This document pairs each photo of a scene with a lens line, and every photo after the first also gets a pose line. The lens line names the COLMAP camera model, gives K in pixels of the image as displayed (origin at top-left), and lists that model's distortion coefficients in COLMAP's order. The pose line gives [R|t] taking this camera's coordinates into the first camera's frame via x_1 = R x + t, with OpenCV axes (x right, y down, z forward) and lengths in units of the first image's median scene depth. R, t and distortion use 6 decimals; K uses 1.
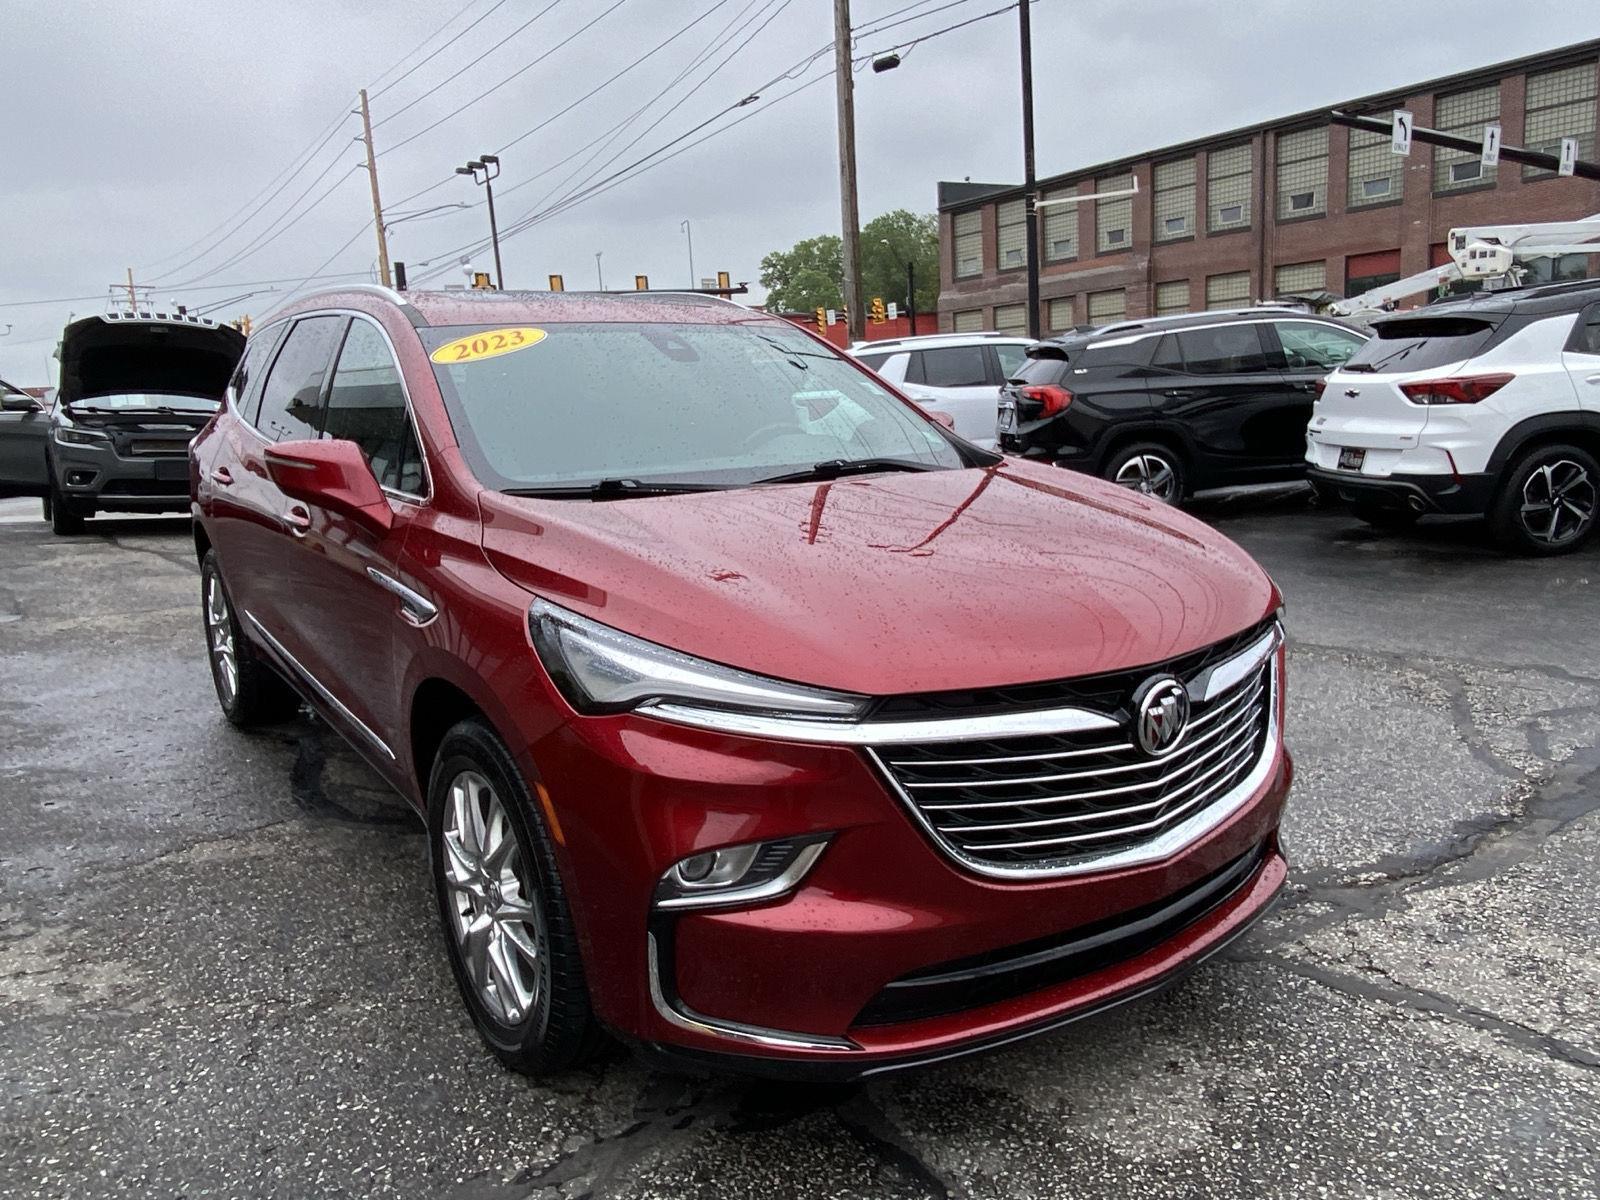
lens RADIAL K [[1157.5, 0, 808.6], [0, 1157.5, 614.2], [0, 0, 1]] dist [0.076399, -0.089258]
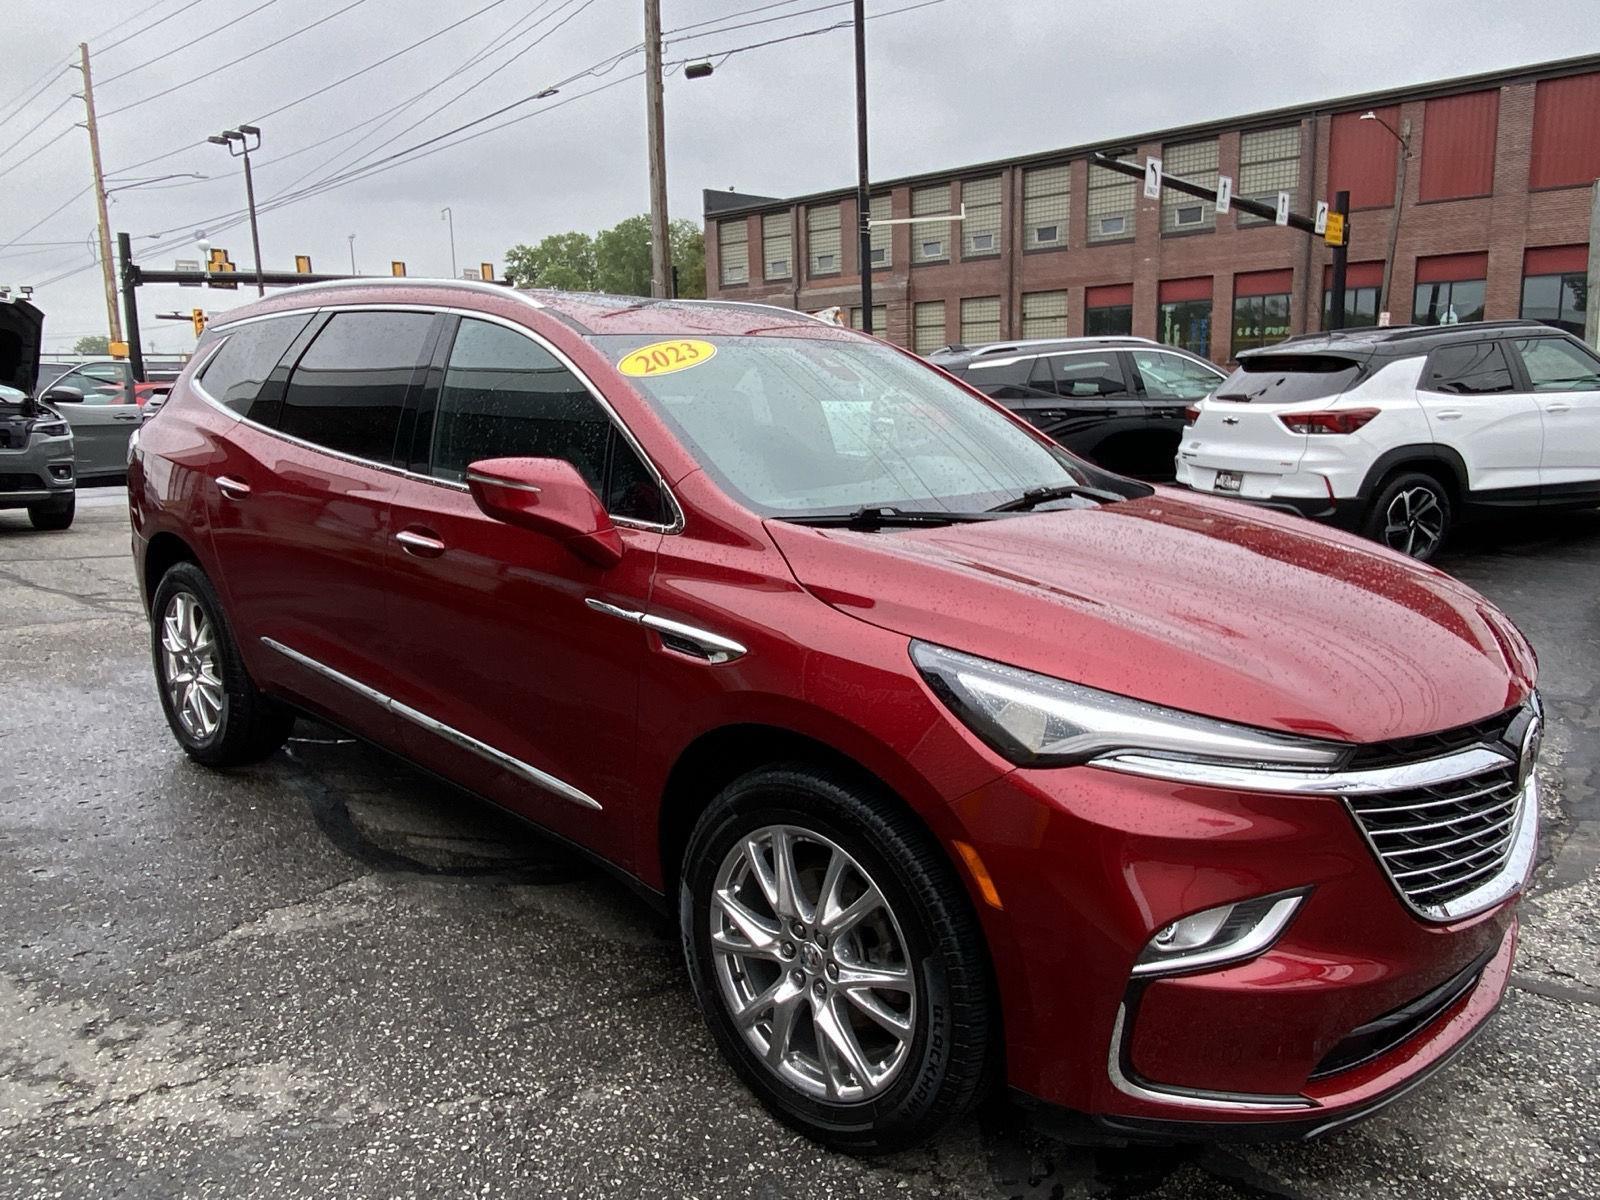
lens RADIAL K [[1157.5, 0, 798.6], [0, 1157.5, 593.9], [0, 0, 1]] dist [0.076399, -0.089258]
pose [[0.977837, 0.000024, 0.209366, -0.123151], [0.003989, 0.999816, -0.018745, -0.008085], [-0.209328, 0.019165, 0.977658, 0.025593]]
